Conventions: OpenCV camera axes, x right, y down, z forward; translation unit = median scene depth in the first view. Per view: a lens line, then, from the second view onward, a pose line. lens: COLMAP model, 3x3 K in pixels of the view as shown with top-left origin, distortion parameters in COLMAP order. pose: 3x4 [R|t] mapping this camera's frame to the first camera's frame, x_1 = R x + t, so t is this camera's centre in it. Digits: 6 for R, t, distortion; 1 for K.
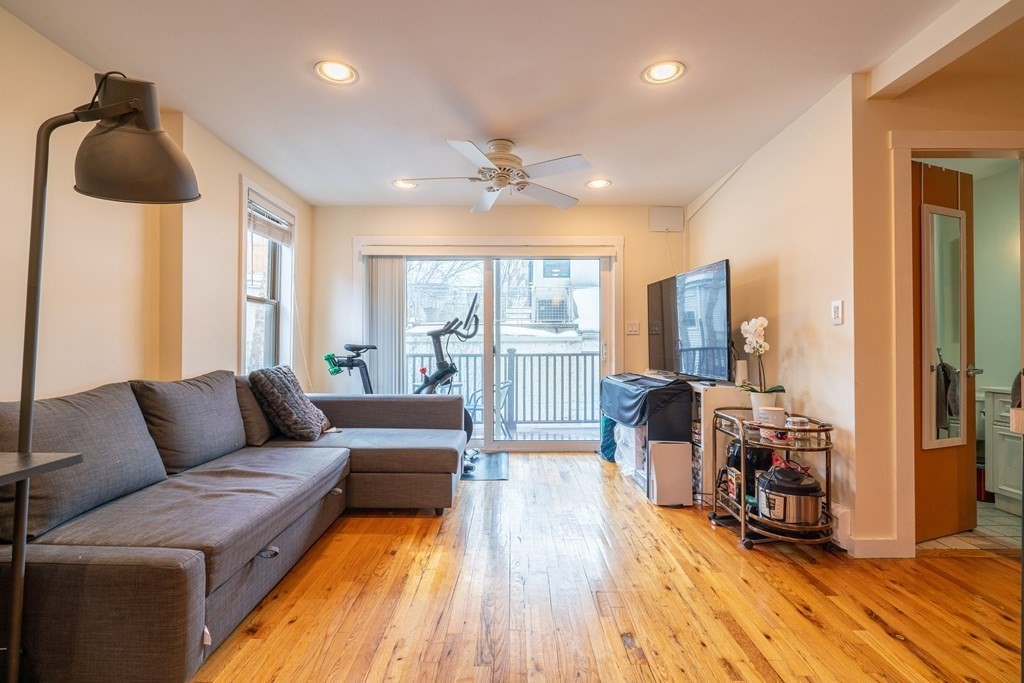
lens RADIAL K [[468.3, 0, 512.0], [0, 468.3, 341.5], [0, 0, 1]] dist [-0.000545, 0.000112]
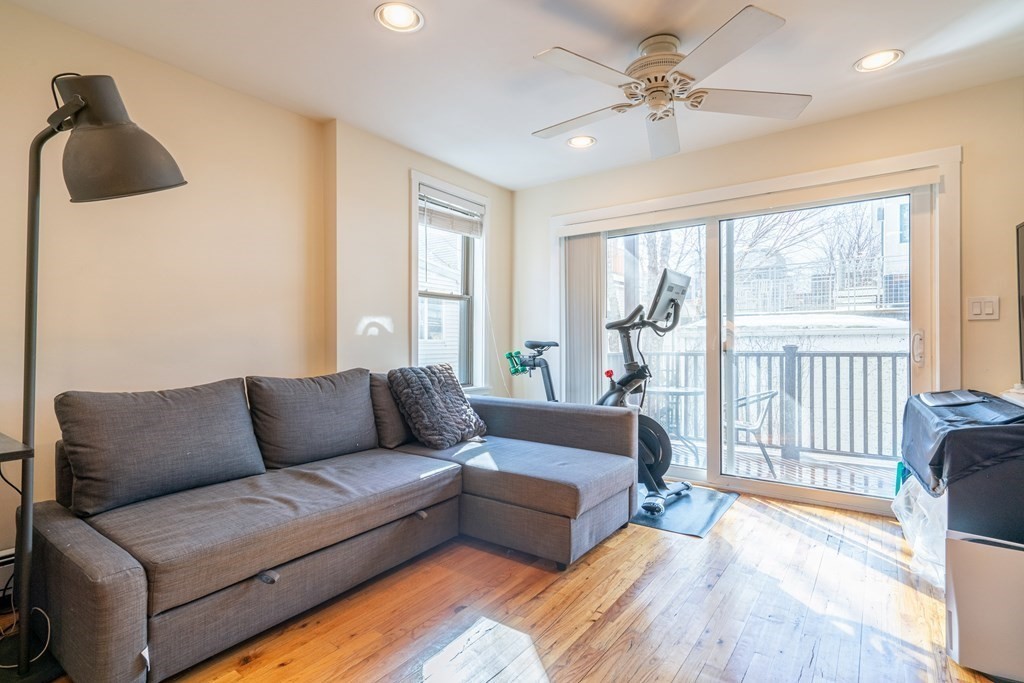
lens RADIAL K [[501.5, 0, 512.0], [0, 501.5, 341.5], [0, 0, 1]] dist [-0.000134, 0.000620]
pose [[0.806473, -0.004304, -0.591255, 0.229942], [0.009556, 0.999938, 0.005754, 0.001713], [0.591193, -0.010290, 0.806464, 0.282165]]
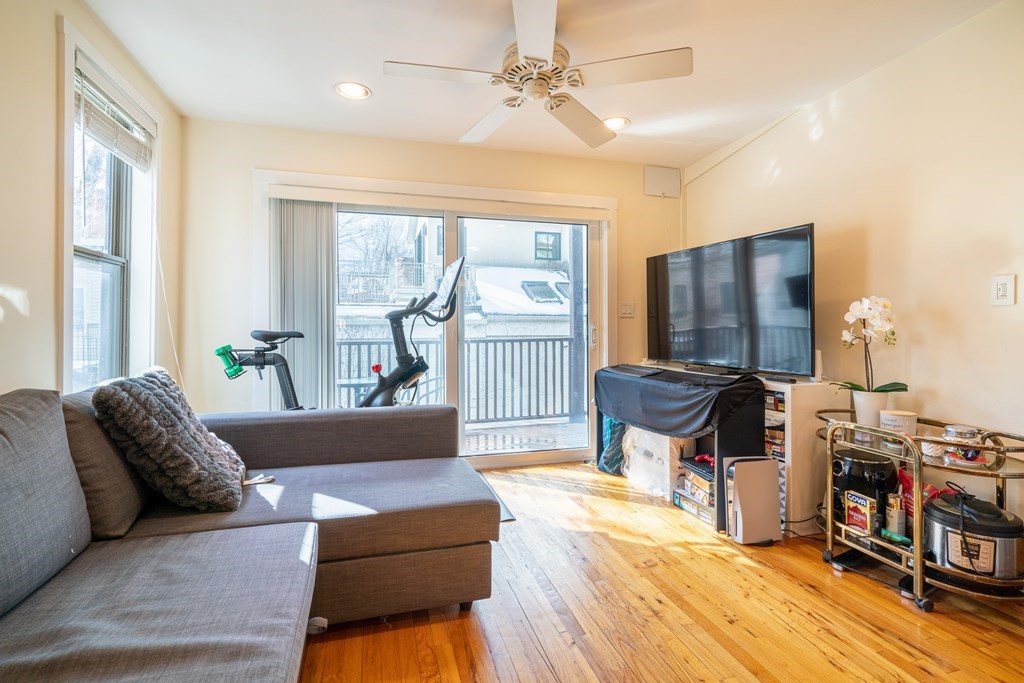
lens RADIAL K [[474.3, 0, 512.6], [0, 474.3, 328.6], [0, 0, 1]] dist [0.000643, 0.000170]
pose [[0.962903, -0.001964, 0.269840, -0.237528], [-0.000449, 0.999960, 0.008881, -0.003386], [-0.269847, -0.008673, 0.962864, 0.348246]]
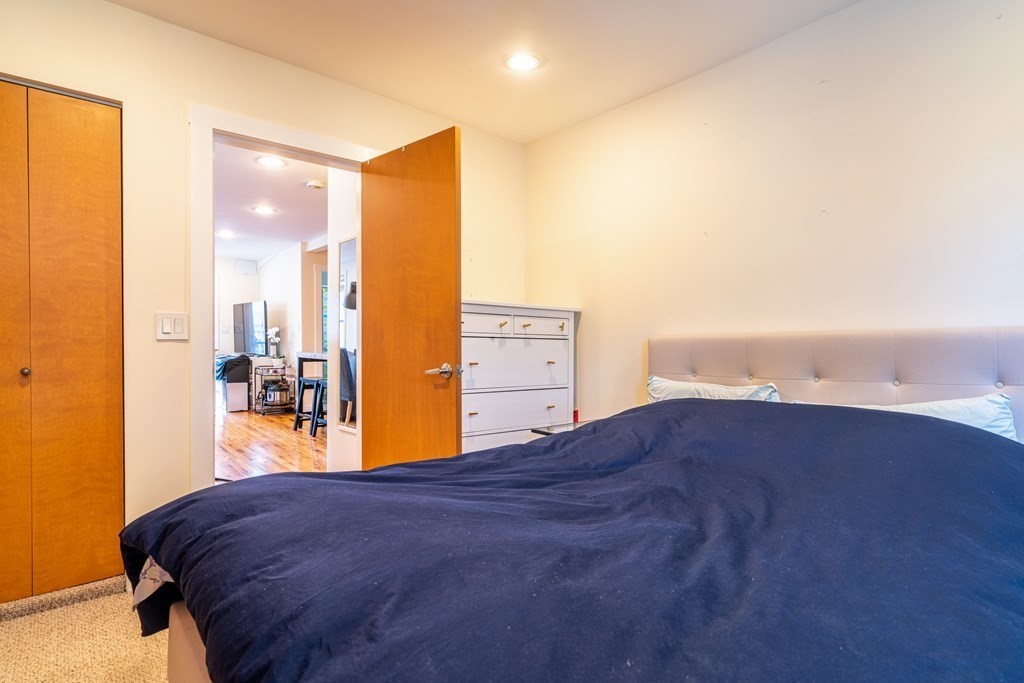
lens RADIAL K [[517.5, 0, 512.0], [0, 517.5, 341.5], [0, 0, 1]] dist [0.000277, 0.001192]
pose [[0.760549, -0.002920, 0.649274, -0.242194], [-0.001267, 0.999981, 0.005981, 0.004819], [-0.649279, -0.005371, 0.760531, -1.599634]]
